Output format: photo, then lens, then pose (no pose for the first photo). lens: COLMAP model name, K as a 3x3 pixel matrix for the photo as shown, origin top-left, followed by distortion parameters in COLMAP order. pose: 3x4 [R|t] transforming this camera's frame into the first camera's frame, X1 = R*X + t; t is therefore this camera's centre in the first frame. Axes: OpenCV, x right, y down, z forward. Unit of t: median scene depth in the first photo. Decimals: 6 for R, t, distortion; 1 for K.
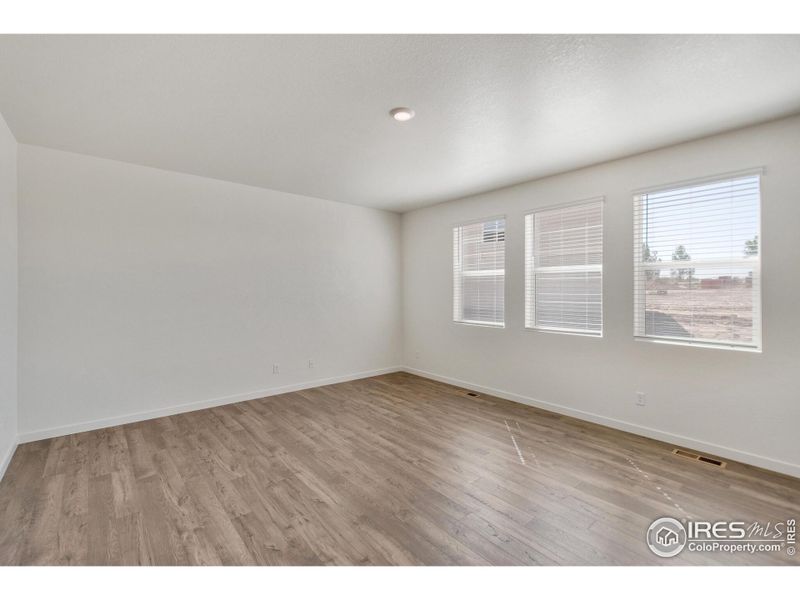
lens RADIAL K [[356.5, 0, 400.0], [0, 356.5, 300.0], [0, 0, 1]] dist [0.017999, 0.000008]
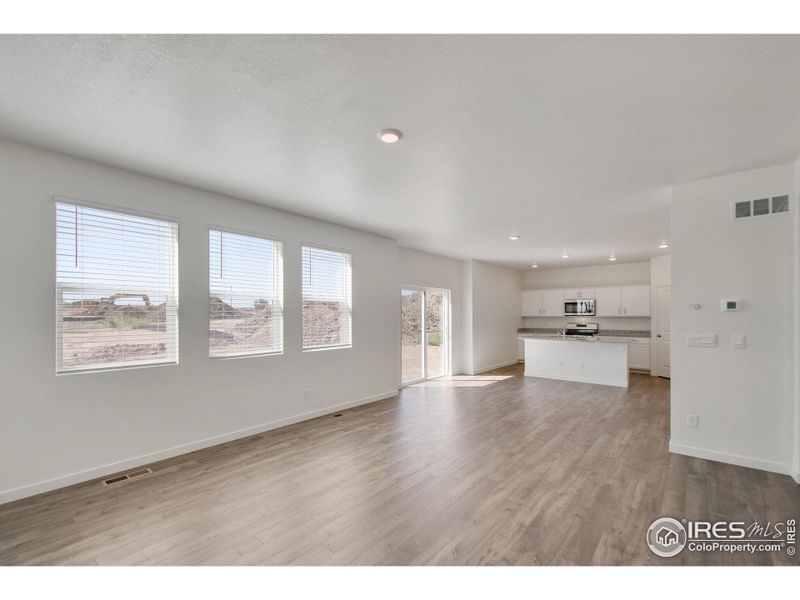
lens RADIAL K [[356.5, 0, 400.0], [0, 356.5, 300.0], [0, 0, 1]] dist [0.017999, 0.000008]
pose [[-0.177608, 0.039469, 0.983310, -0.780049], [0.025152, 0.999051, -0.035558, -0.026423], [-0.983780, 0.018417, -0.178432, 0.906243]]
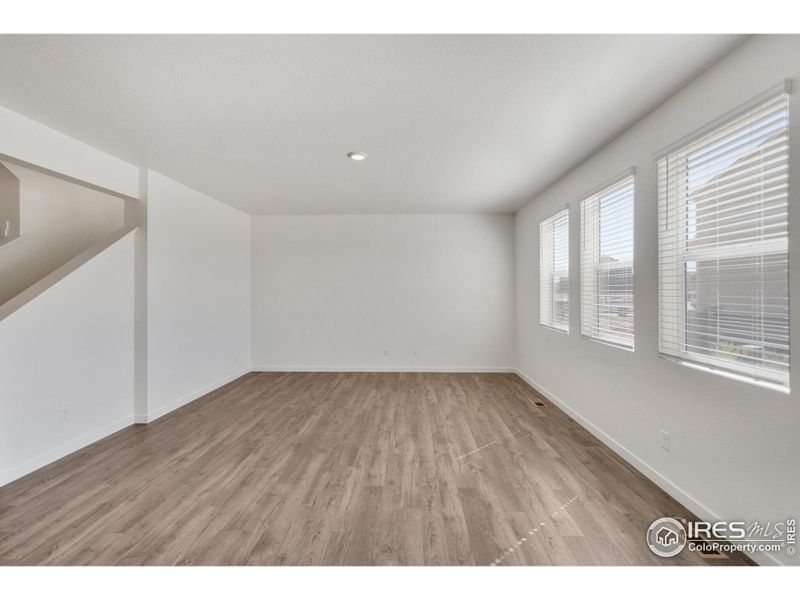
lens RADIAL K [[349.4, 0, 400.0], [0, 349.4, 300.0], [0, 0, 1]] dist [-0.000533, -0.000121]
pose [[0.750368, 0.014231, -0.660868, 0.752772], [-0.017144, 0.999851, 0.002065, 0.001008], [0.660799, 0.009780, 0.750500, 0.121909]]
